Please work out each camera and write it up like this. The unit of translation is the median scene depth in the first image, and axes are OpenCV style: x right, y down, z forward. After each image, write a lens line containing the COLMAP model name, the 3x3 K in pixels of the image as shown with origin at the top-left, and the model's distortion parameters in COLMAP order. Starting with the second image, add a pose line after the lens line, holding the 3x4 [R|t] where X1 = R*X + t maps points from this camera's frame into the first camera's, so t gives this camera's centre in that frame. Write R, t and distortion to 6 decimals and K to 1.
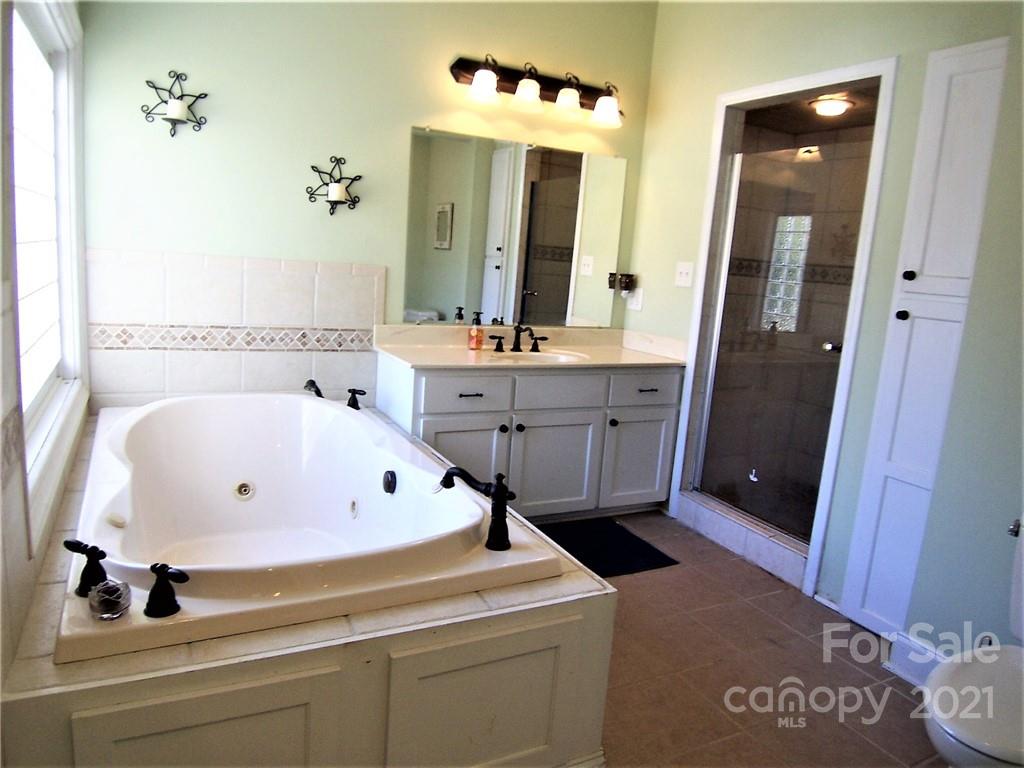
lens RADIAL K [[692.8, 0, 503.5], [0, 692.8, 379.0], [0, 0, 1]] dist [-0.001445, -0.053615]
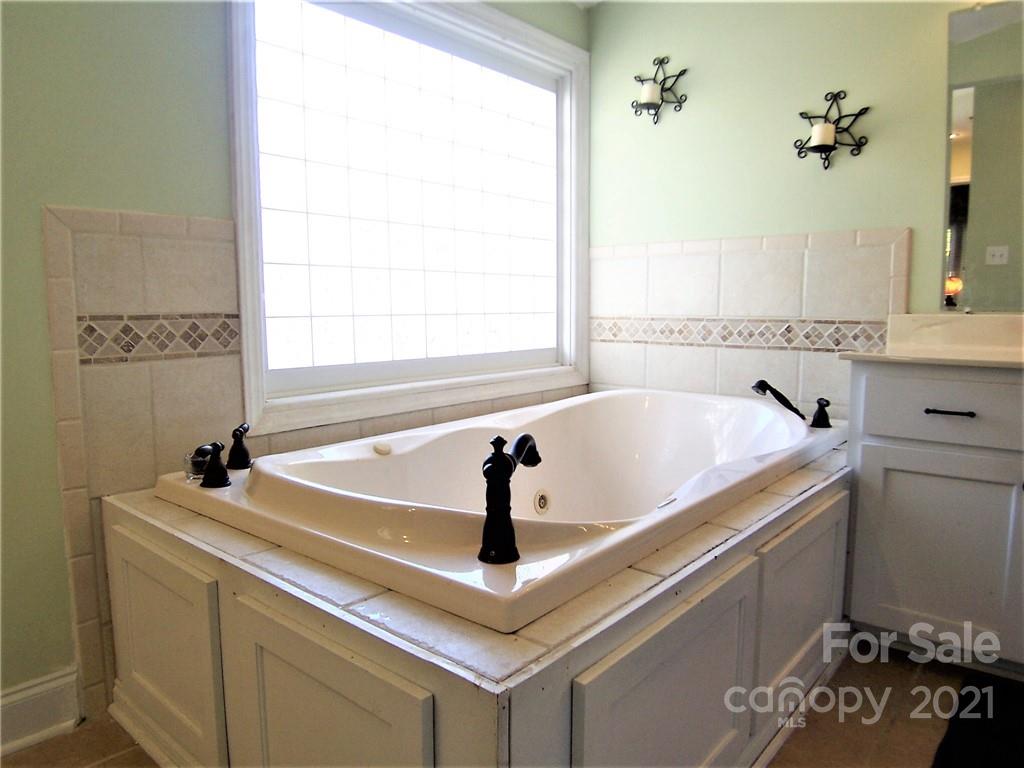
lens RADIAL K [[692.8, 0, 503.5], [0, 692.8, 379.0], [0, 0, 1]] dist [-0.001445, -0.053615]
pose [[0.380847, 0.024571, -0.924311, 0.328643], [-0.129454, 0.991218, -0.026990, 0.058113], [0.915531, 0.129935, 0.380684, 0.433409]]
